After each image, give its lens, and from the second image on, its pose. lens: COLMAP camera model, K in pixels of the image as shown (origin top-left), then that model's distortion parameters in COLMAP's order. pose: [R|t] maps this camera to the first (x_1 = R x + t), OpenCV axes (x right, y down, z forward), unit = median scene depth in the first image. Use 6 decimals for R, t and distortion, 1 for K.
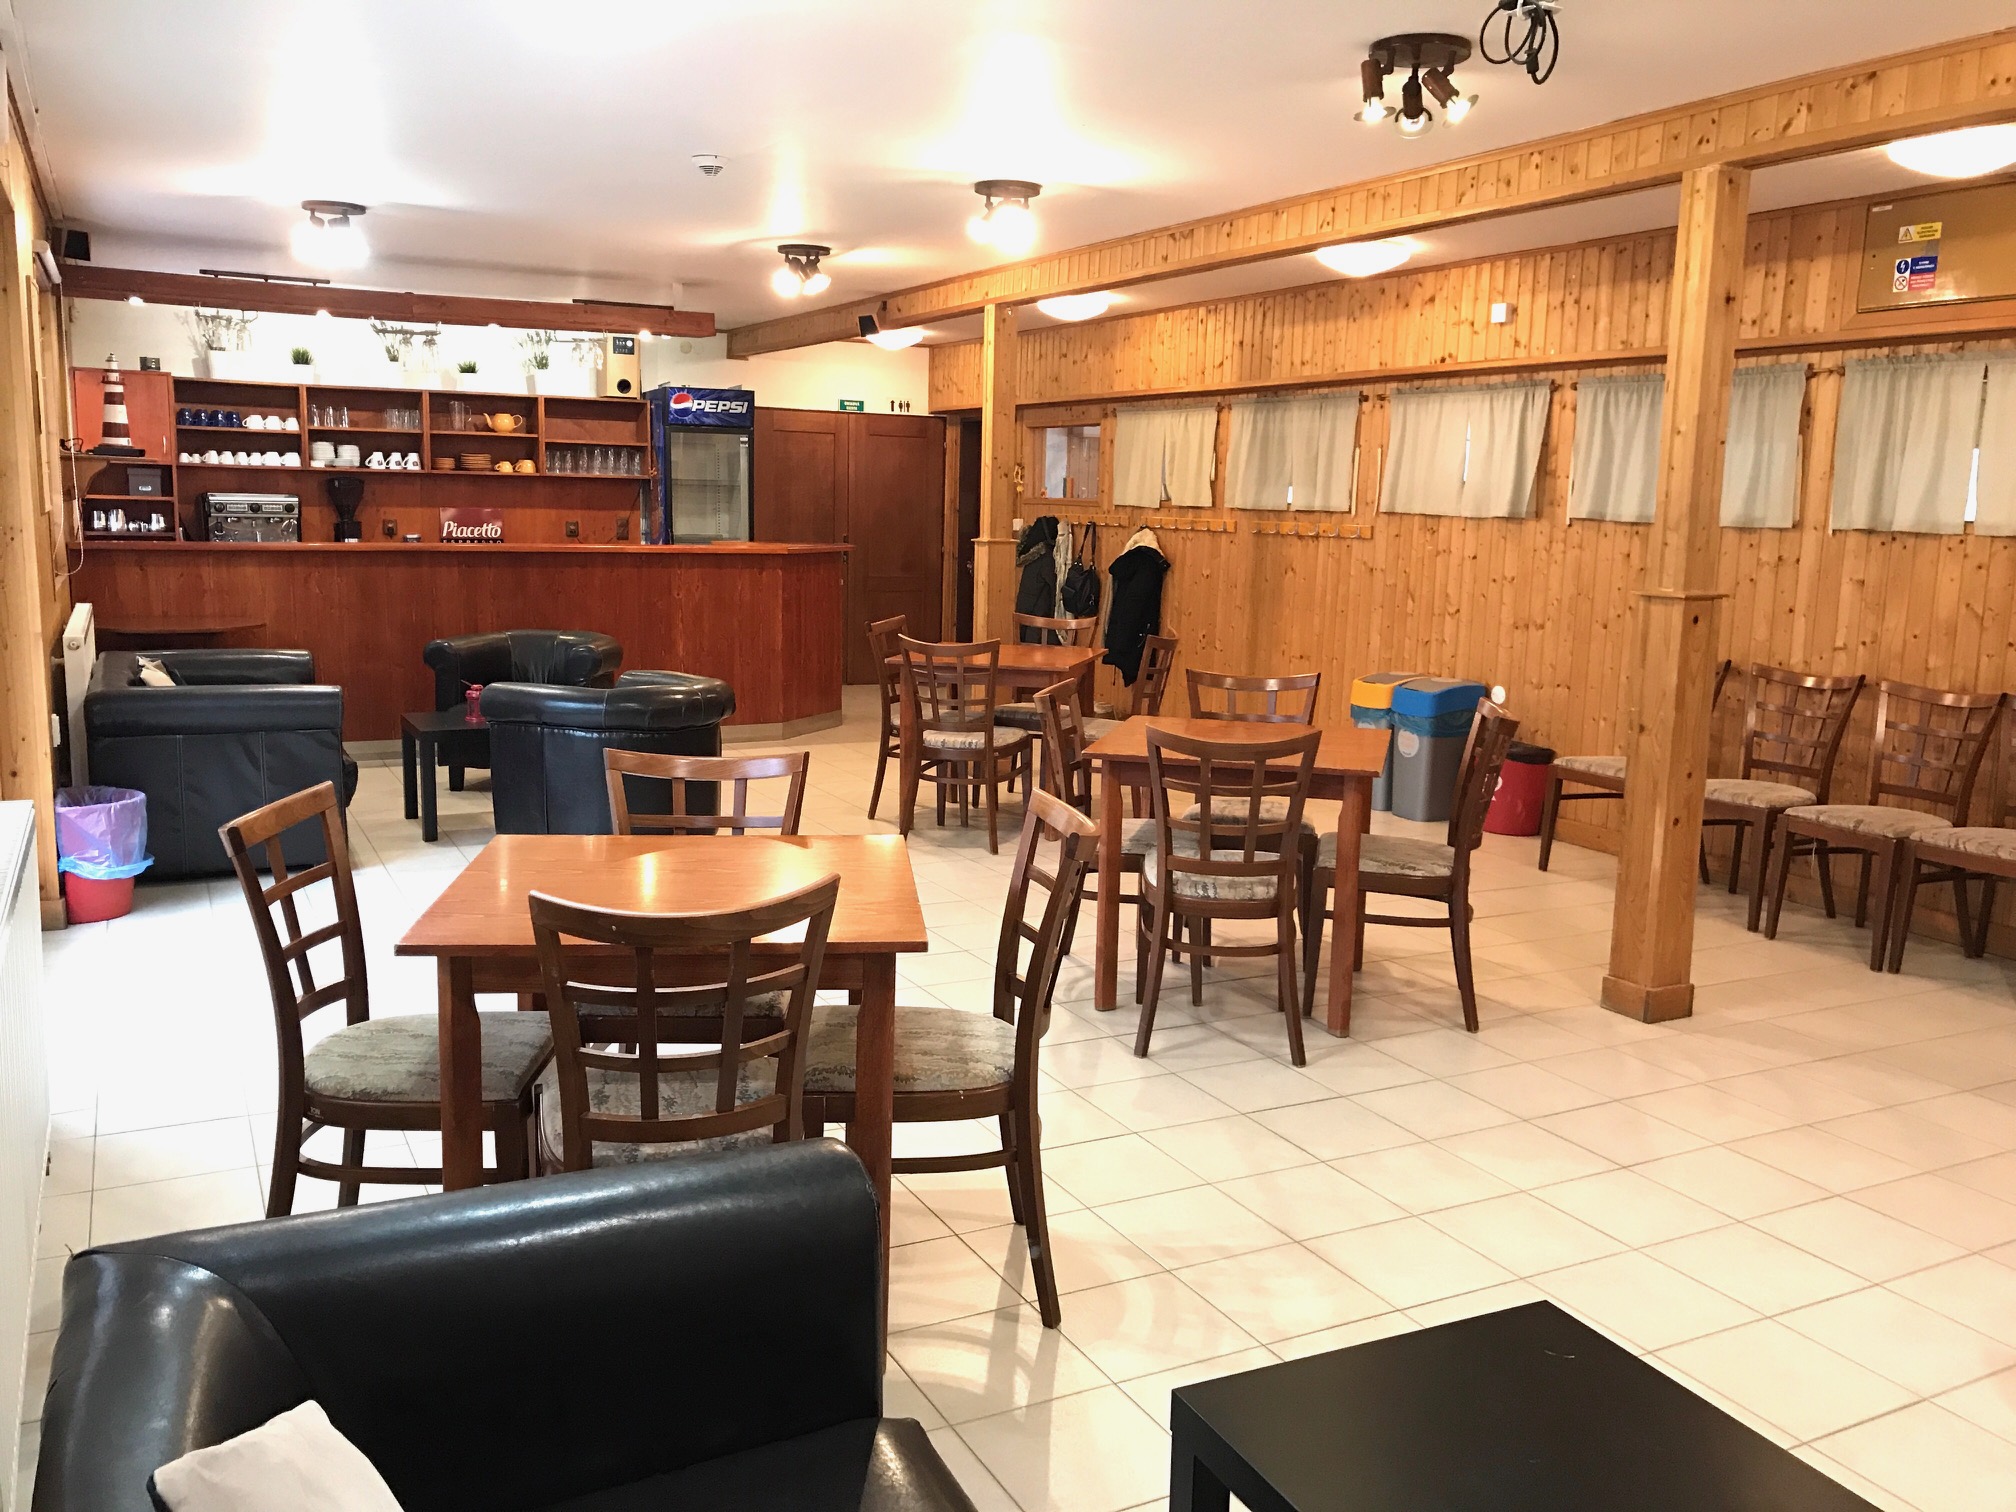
lens RADIAL K [[1654.1, 0, 1016.7], [0, 1654.1, 744.1], [0, 0, 1]] dist [0.016261, 0.008224]
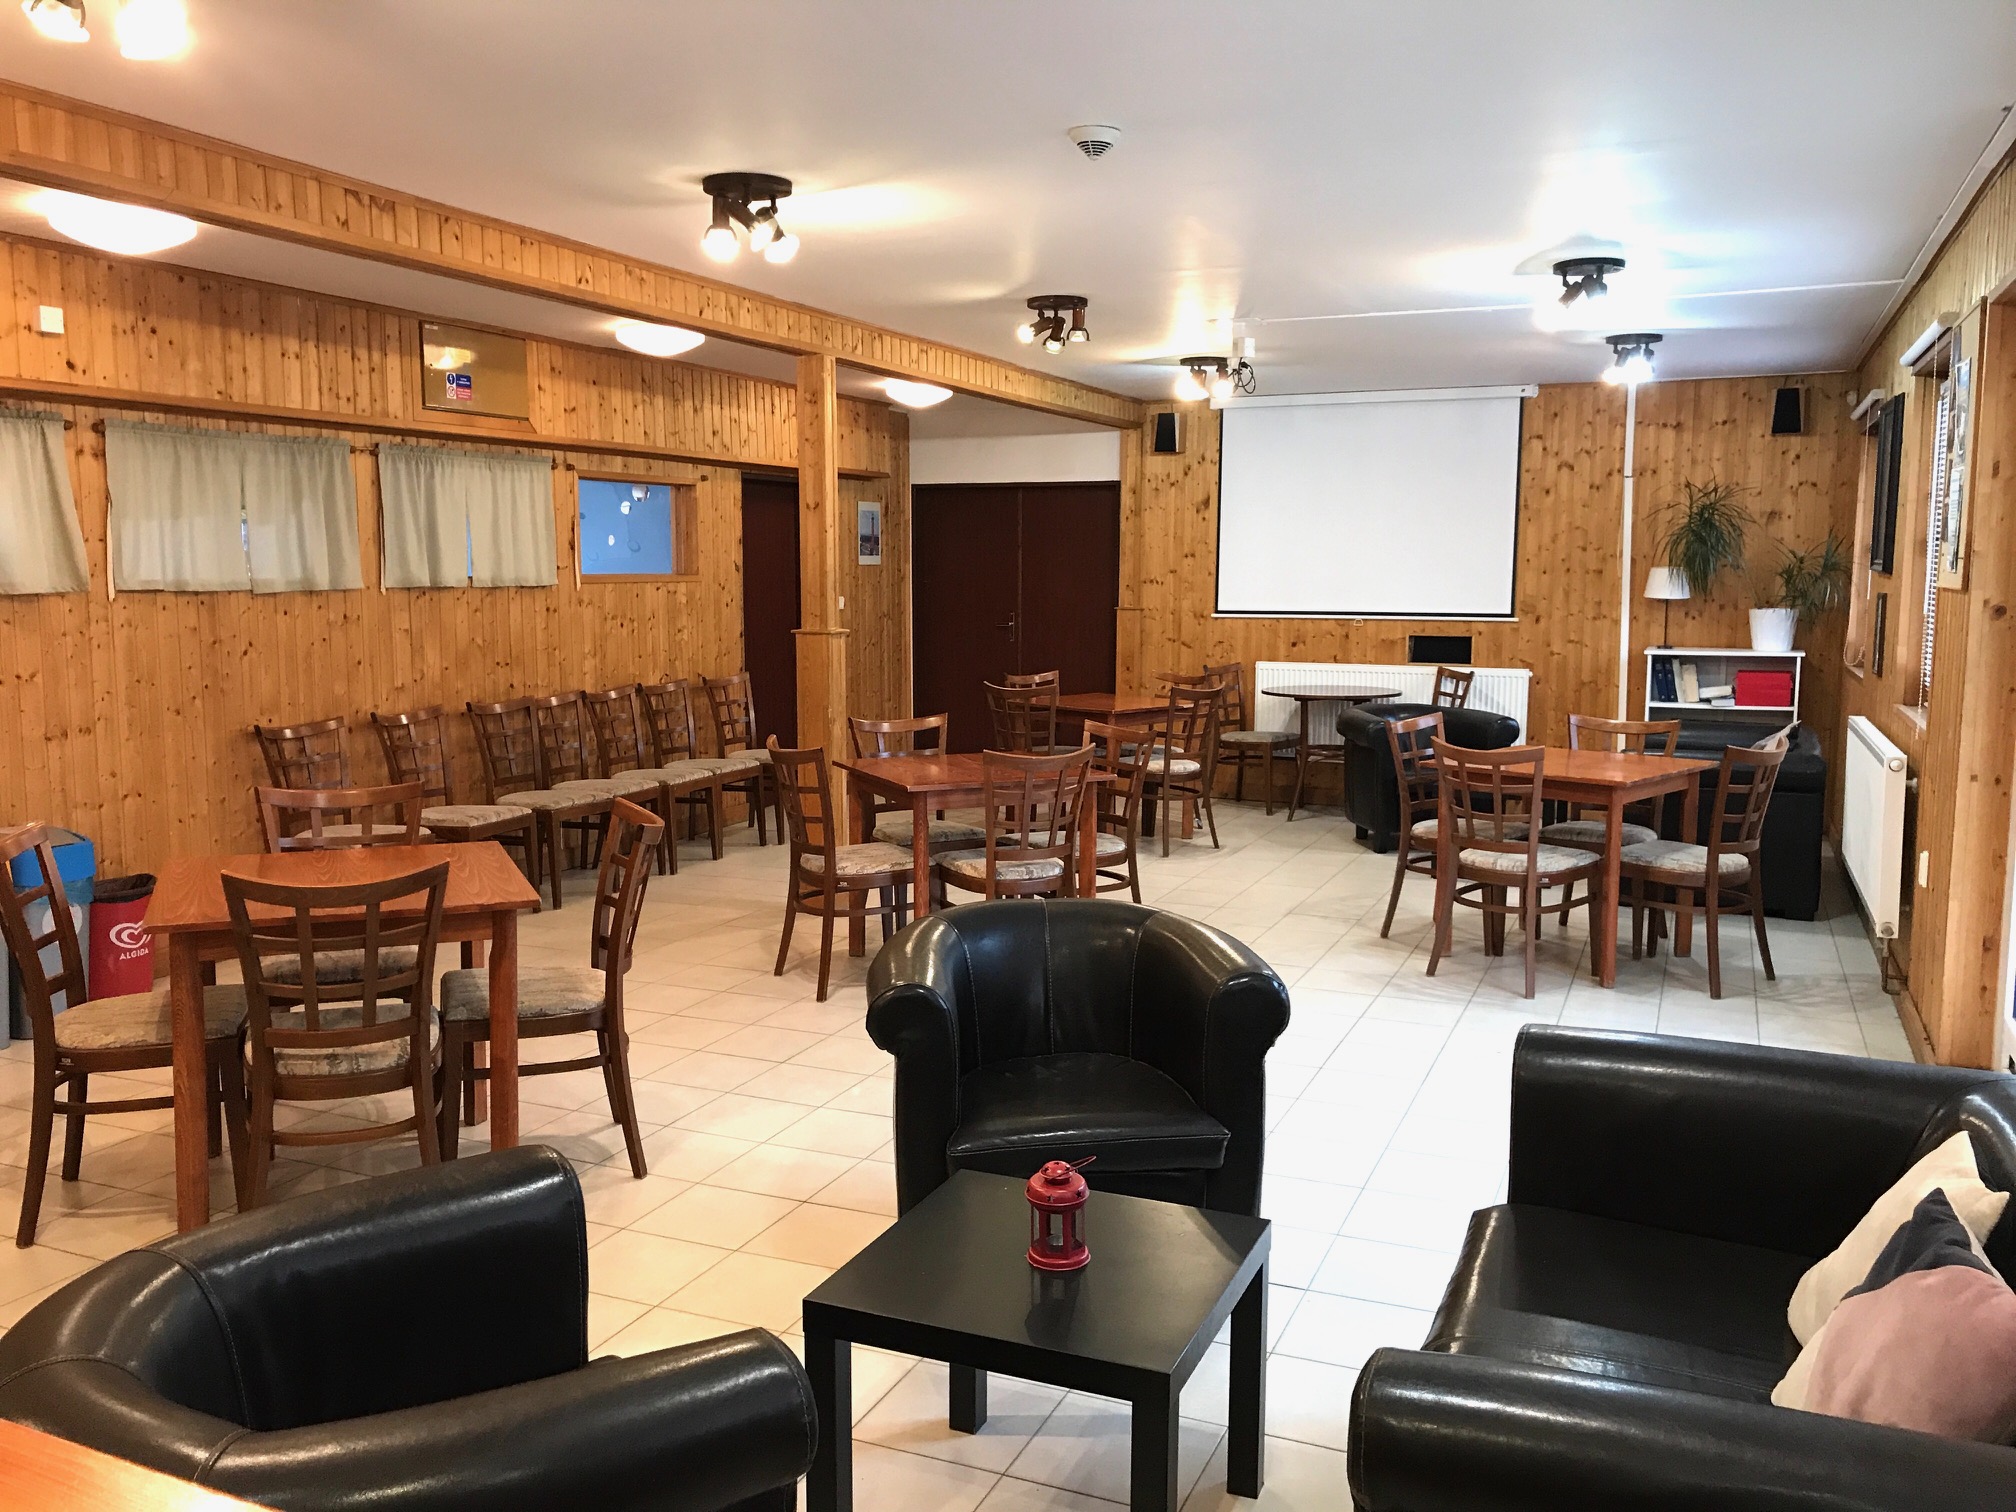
lens RADIAL K [[1654.1, 0, 1007.3], [0, 1654.1, 753.4], [0, 0, 1]] dist [0.016261, 0.008224]
pose [[-0.628611, -0.117595, 0.768778, -0.408669], [0.099339, 0.968265, 0.229337, -0.144053], [-0.771350, 0.220533, -0.596980, 0.830154]]
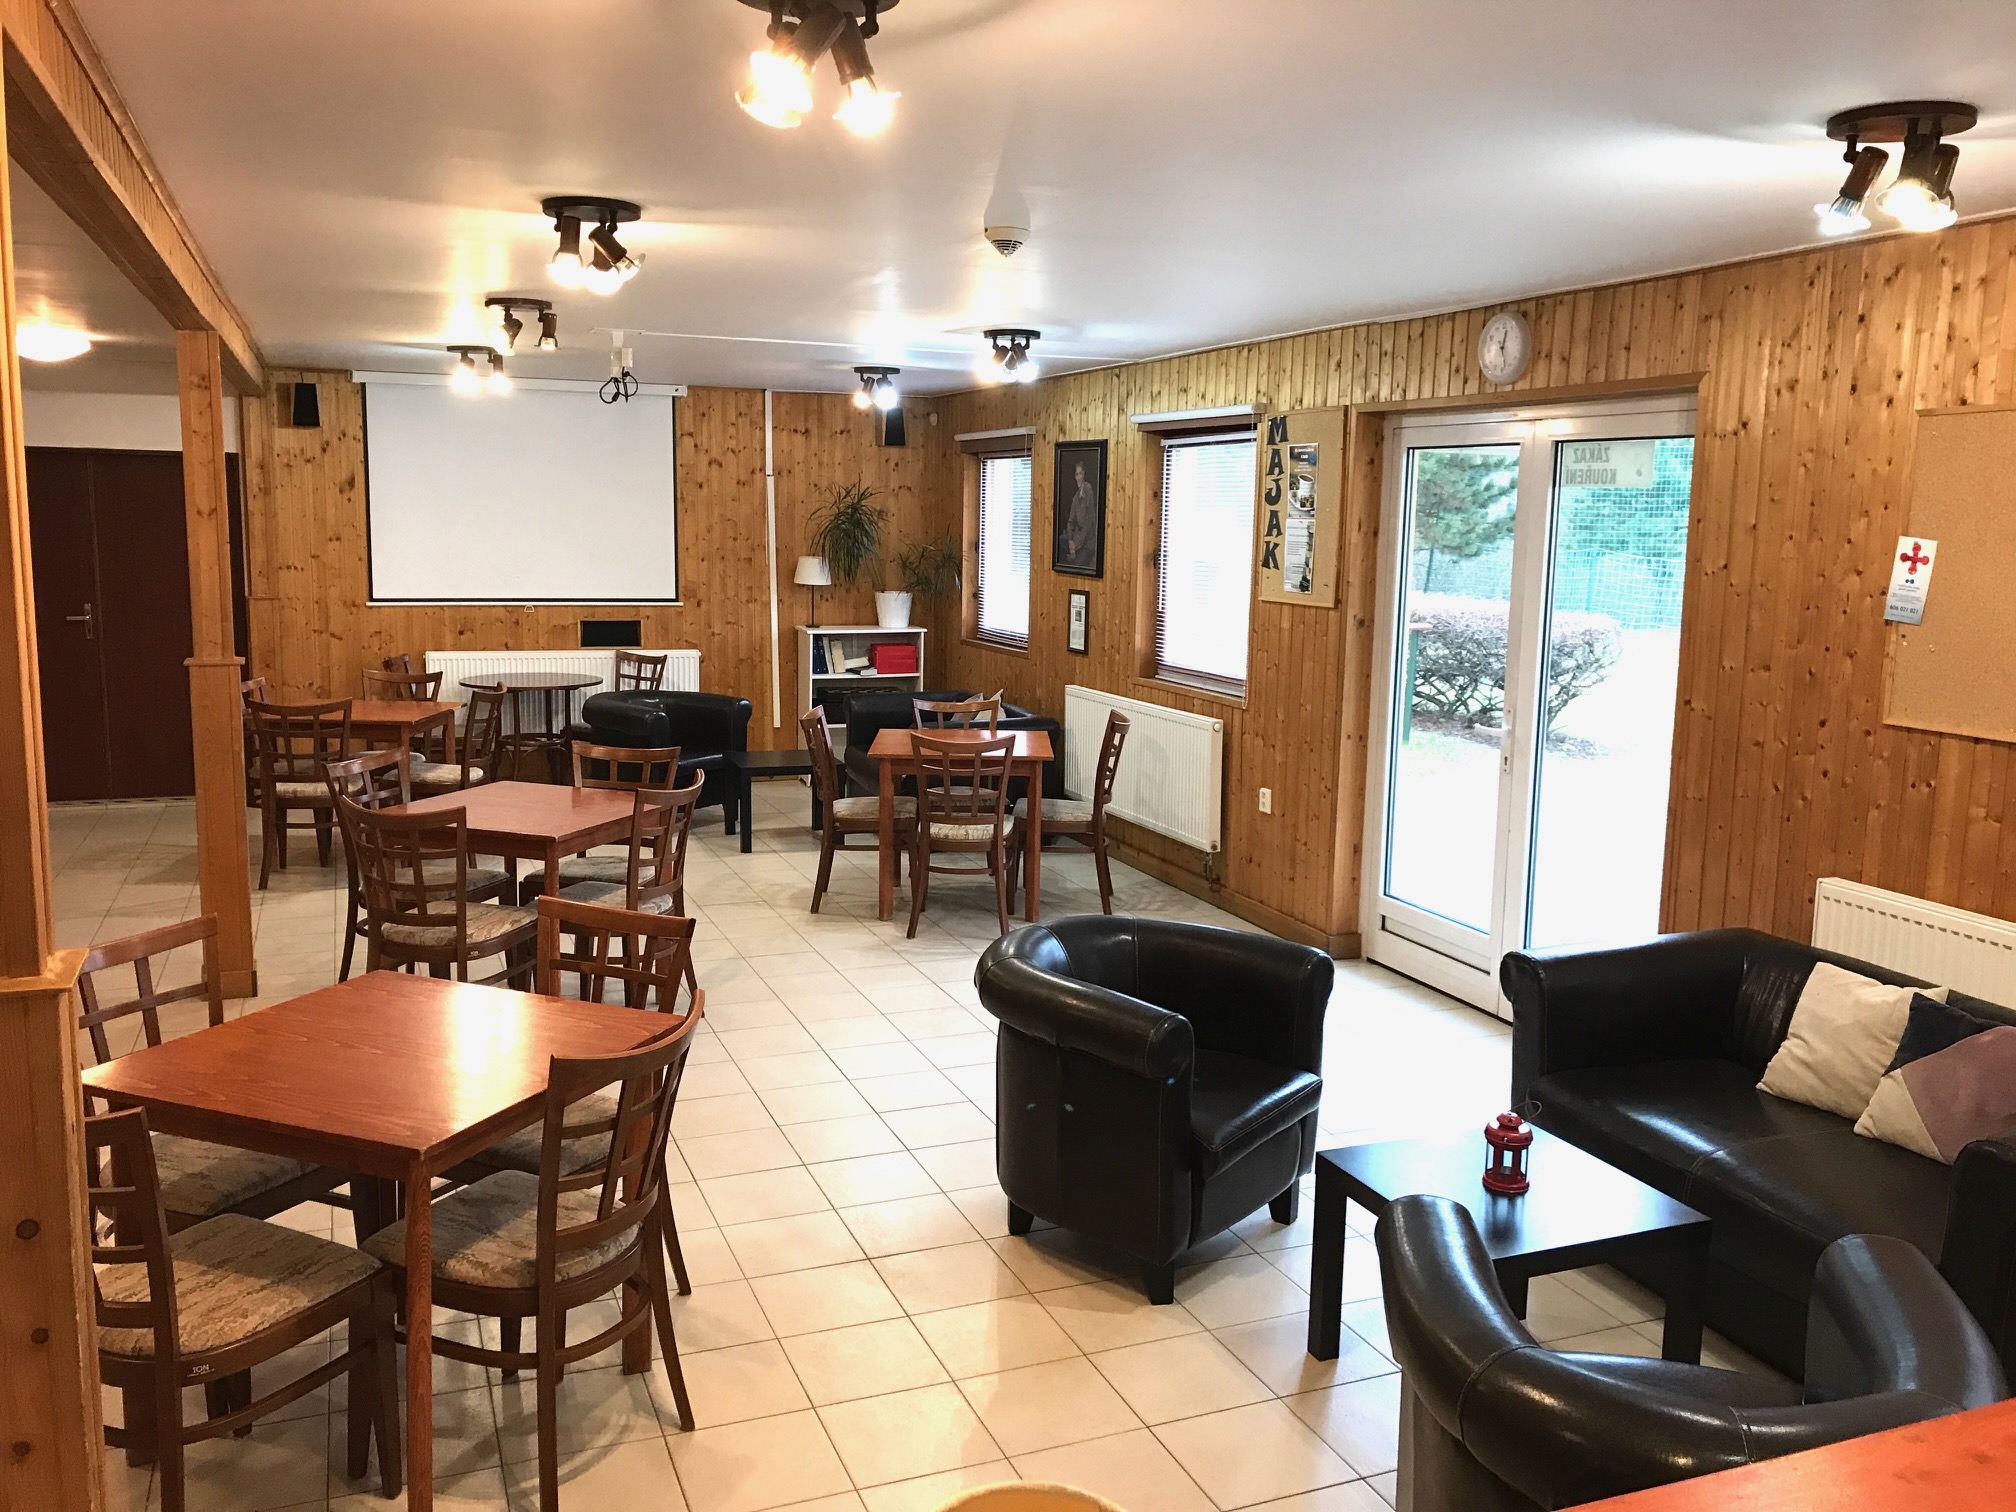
lens RADIAL K [[1654.1, 0, 1012.6], [0, 1654.1, 751.8], [0, 0, 1]] dist [0.016261, 0.008224]
pose [[-0.993835, -0.060422, 0.092953, -0.156538], [-0.030695, 0.955621, 0.292996, -0.189686], [-0.106531, 0.288336, -0.951585, 0.997333]]
